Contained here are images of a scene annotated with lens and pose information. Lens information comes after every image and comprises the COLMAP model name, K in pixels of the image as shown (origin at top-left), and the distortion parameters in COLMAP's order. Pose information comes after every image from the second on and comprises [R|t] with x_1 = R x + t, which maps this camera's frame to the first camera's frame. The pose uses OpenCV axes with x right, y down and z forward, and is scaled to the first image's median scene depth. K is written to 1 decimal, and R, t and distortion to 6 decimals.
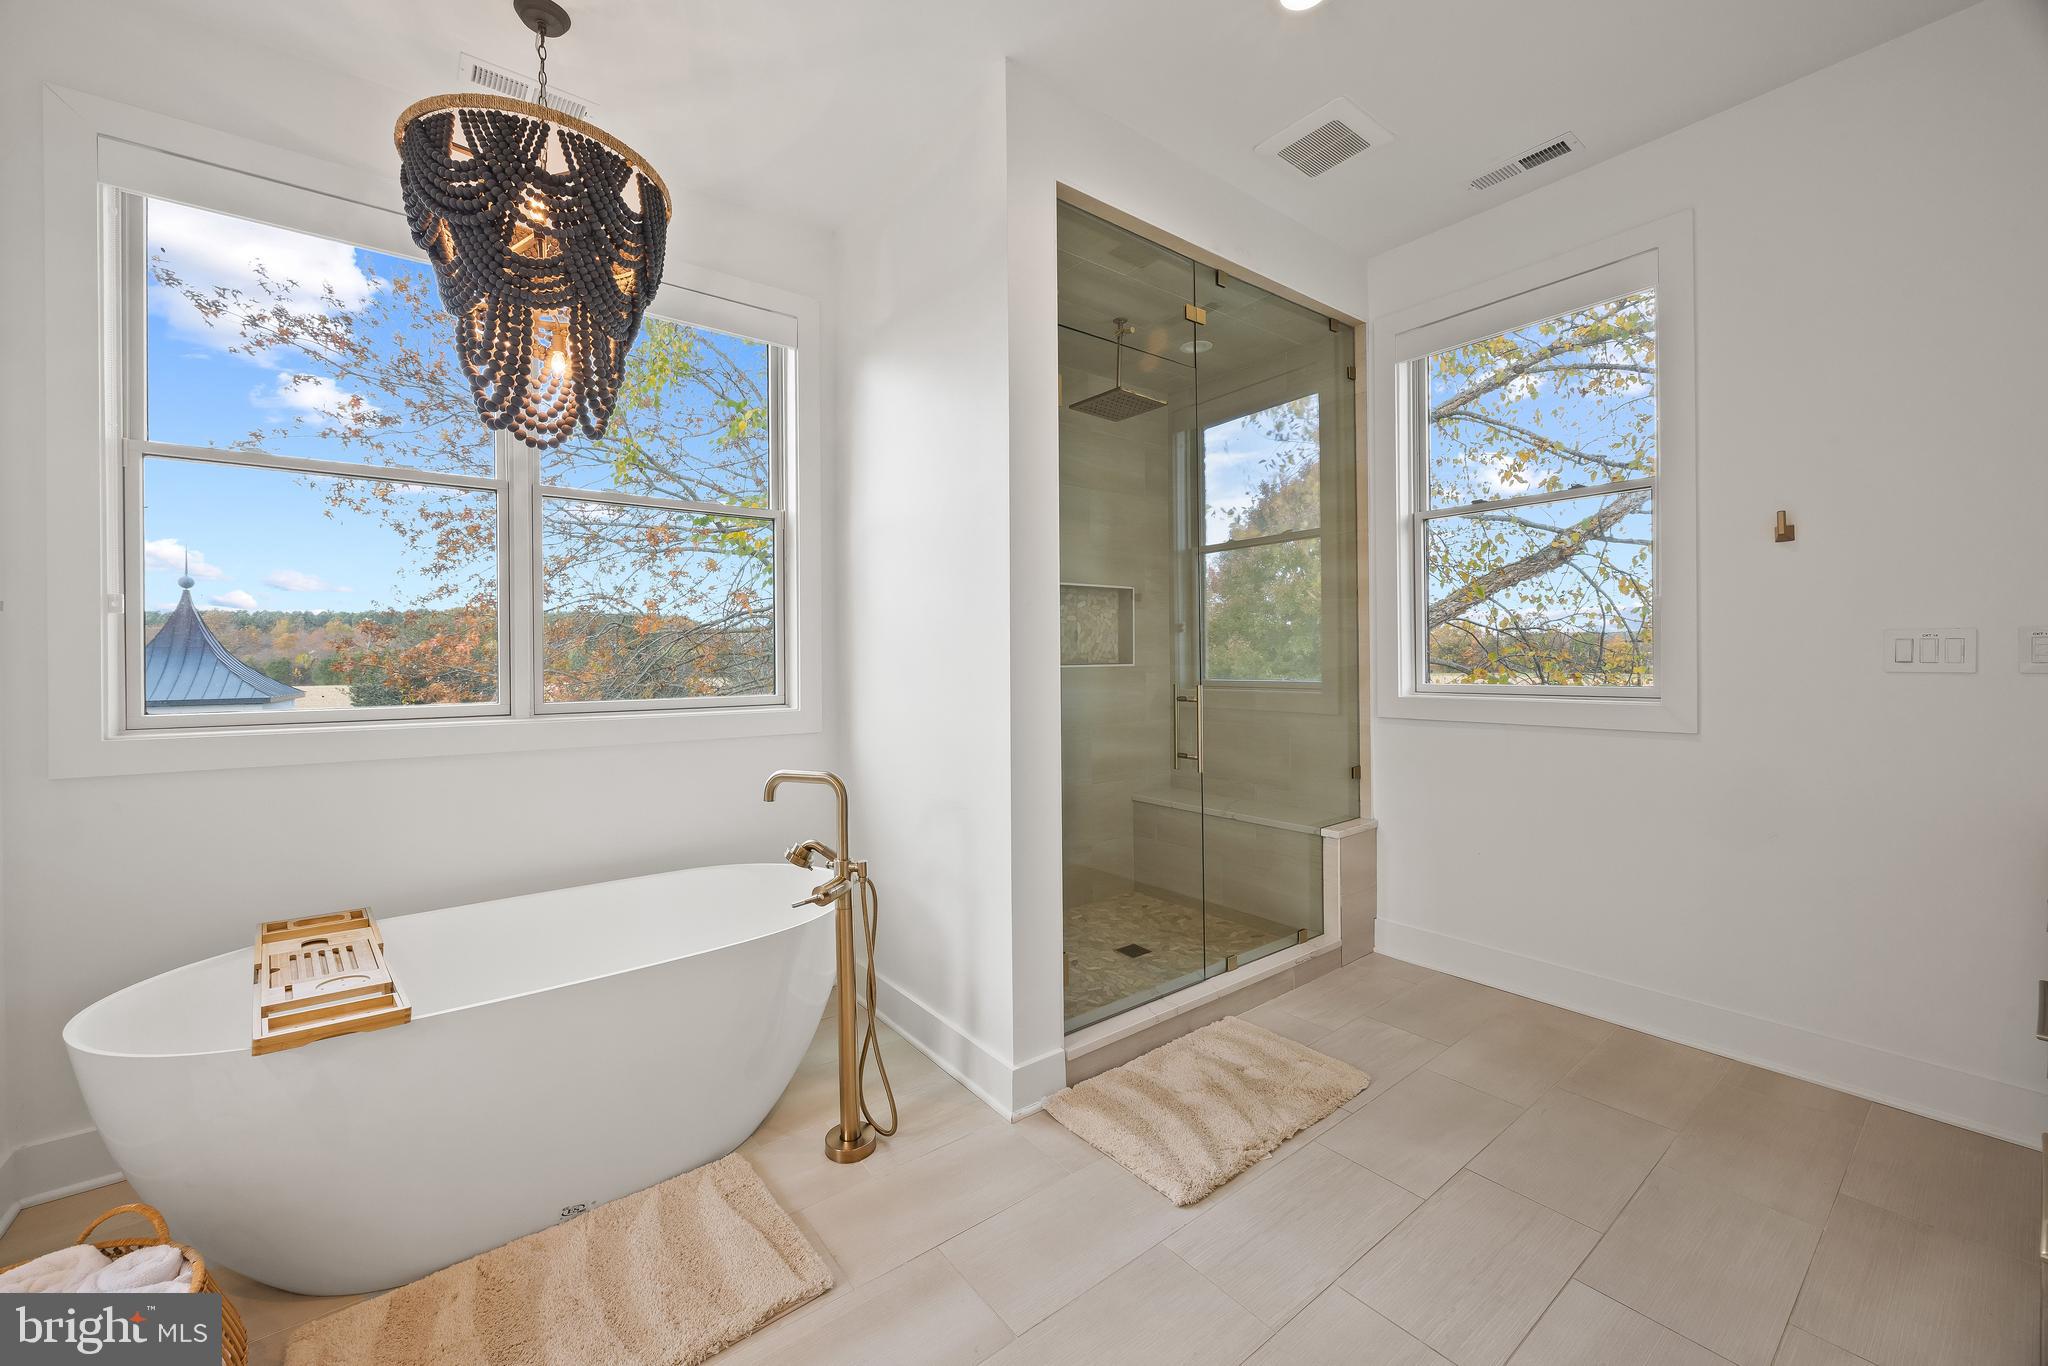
lens RADIAL K [[778.3, 0, 1024.2], [0, 778.3, 666.6], [0, 0, 1]] dist [-0.000060, -0.000015]
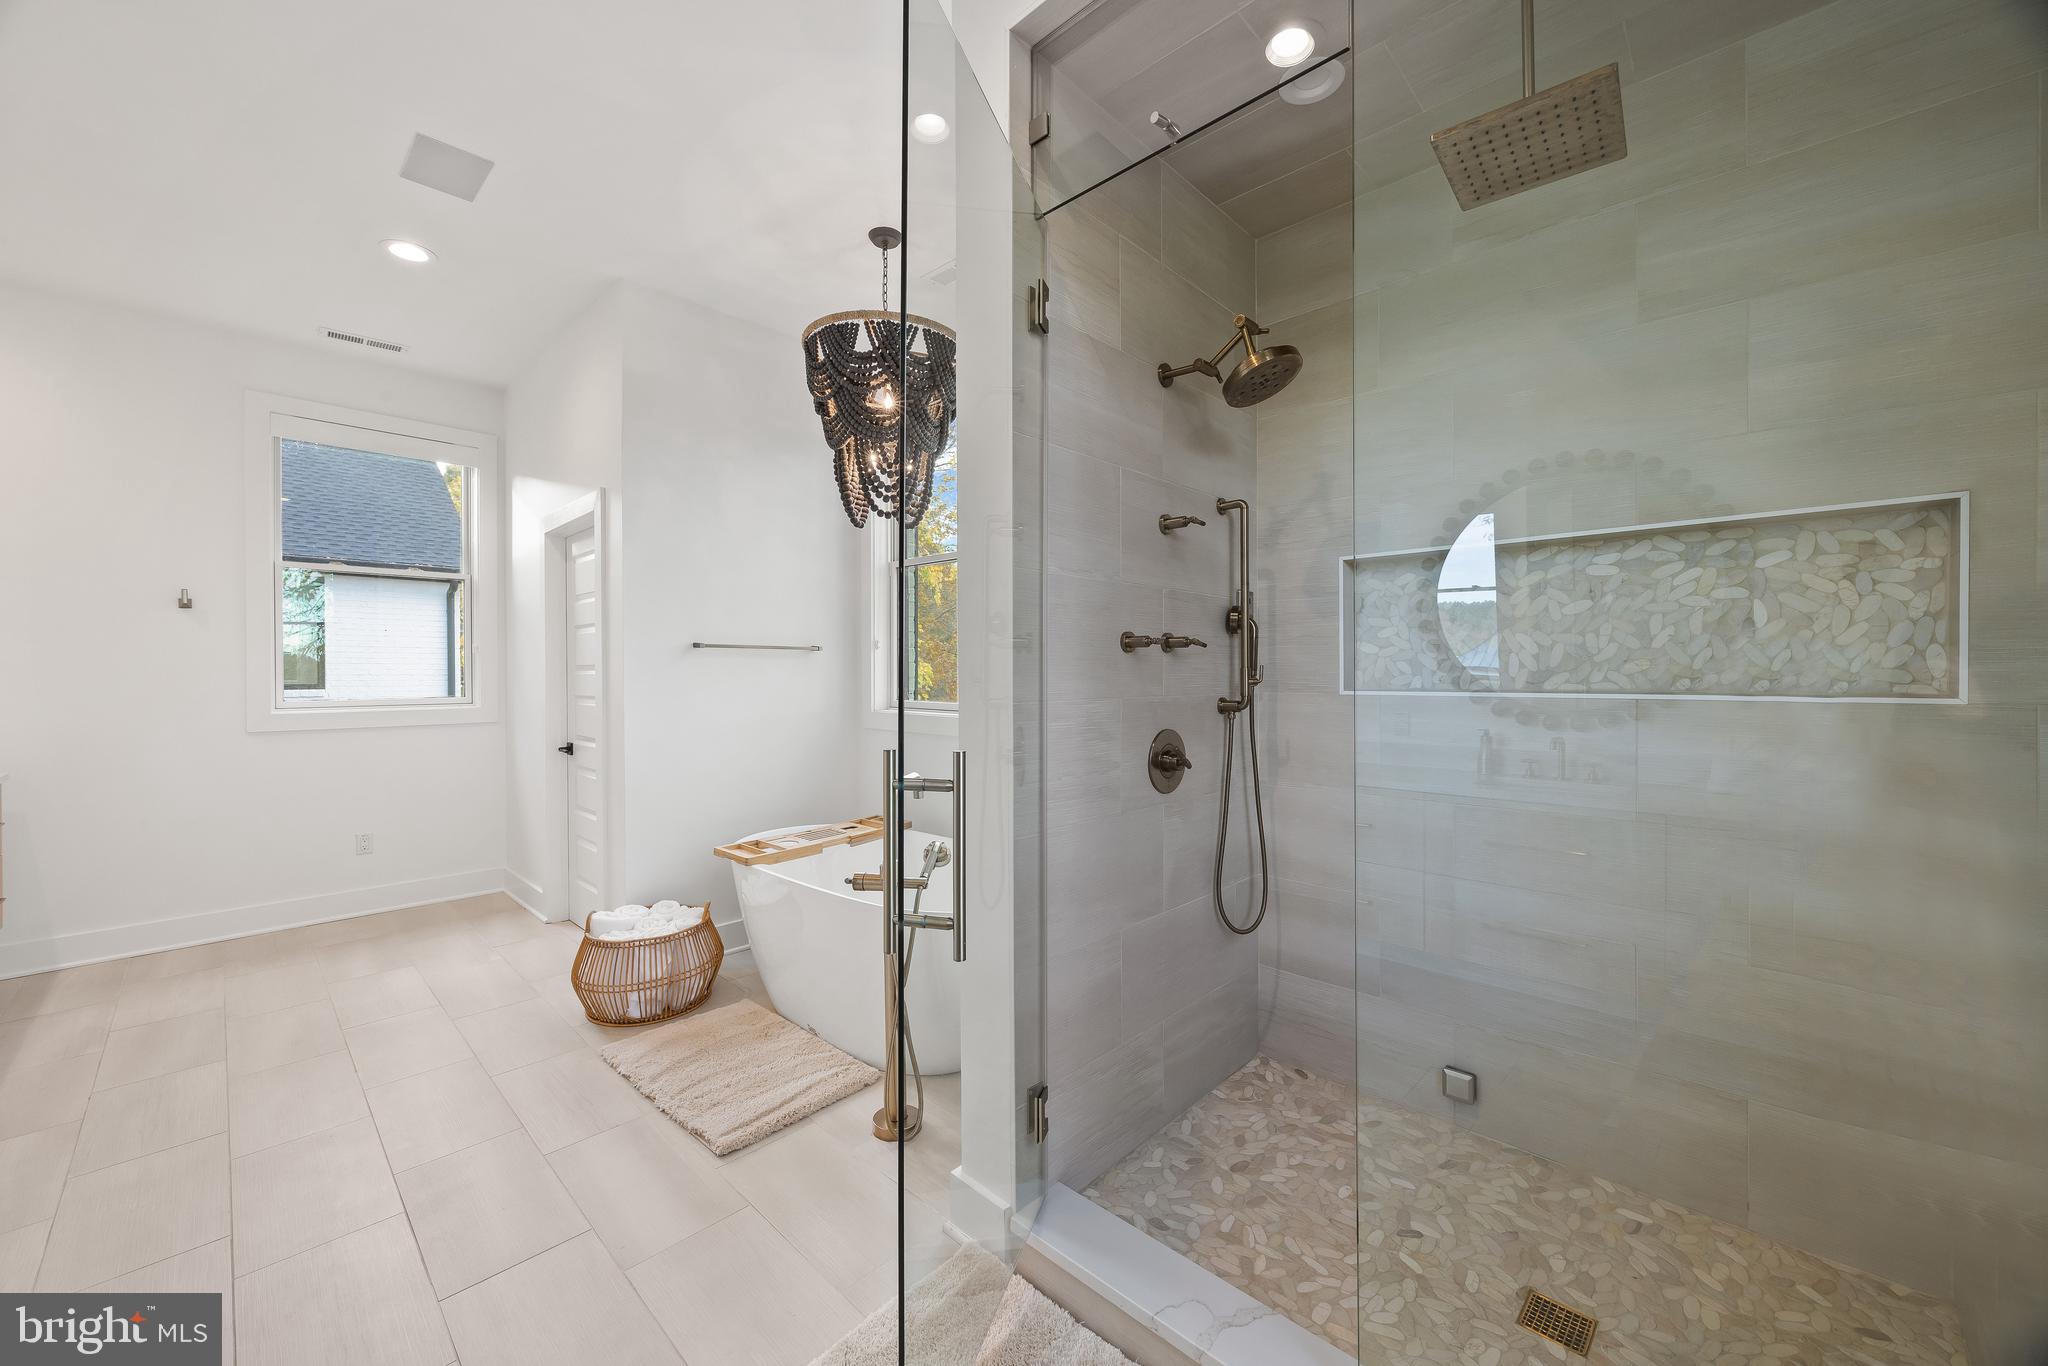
lens RADIAL K [[778.3, 0, 1022.7], [0, 778.3, 669.7], [0, 0, 1]] dist [-0.000060, -0.000015]
pose [[0.162150, 0.009596, -0.986720, 0.672153], [-0.006814, 0.999940, 0.008604, -0.026449], [0.986743, 0.005328, 0.162205, 0.764341]]
